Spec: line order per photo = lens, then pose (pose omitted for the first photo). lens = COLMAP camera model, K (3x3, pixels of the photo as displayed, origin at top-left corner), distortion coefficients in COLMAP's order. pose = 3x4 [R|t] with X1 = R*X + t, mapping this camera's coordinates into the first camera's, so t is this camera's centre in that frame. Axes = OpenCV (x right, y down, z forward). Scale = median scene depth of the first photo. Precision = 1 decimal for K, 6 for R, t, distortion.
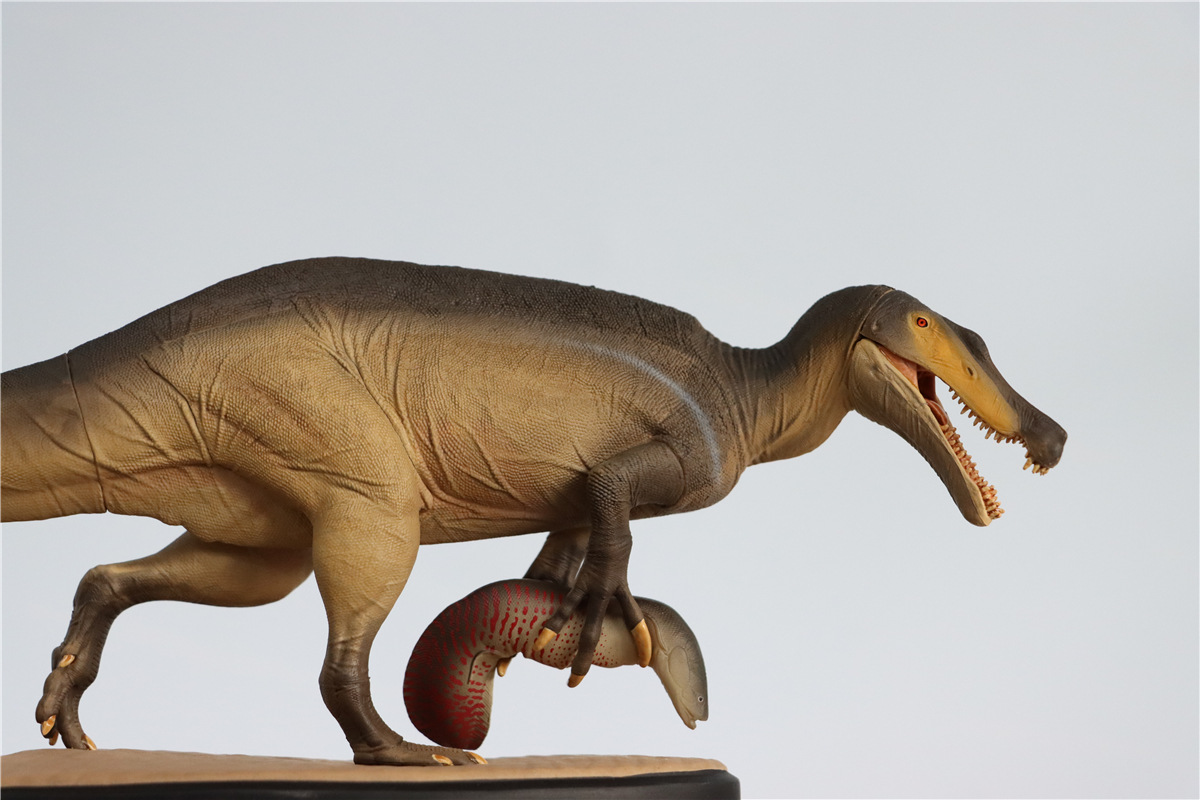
lens RADIAL K [[2728.4, 0, 595.8], [0, 2728.4, 408.6], [0, 0, 1]] dist [0.113052, 0.000000]
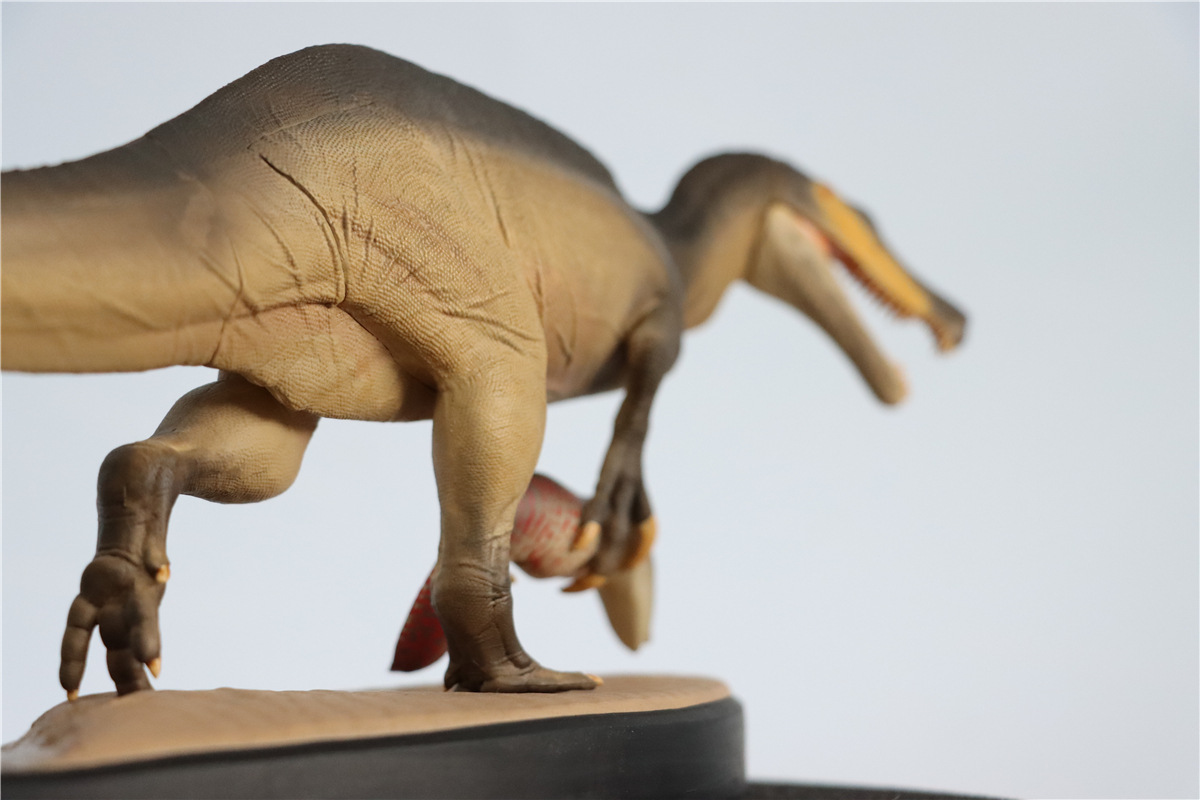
lens RADIAL K [[2912.1, 0, 600.0], [0, 2912.1, 401.9], [0, 0, 1]] dist [-0.198136, 0.000000]
pose [[0.591212, 0.023675, 0.806169, -0.732928], [-0.025264, 0.999622, -0.010828, 0.053648], [-0.806121, -0.013966, 0.591587, 0.471740]]
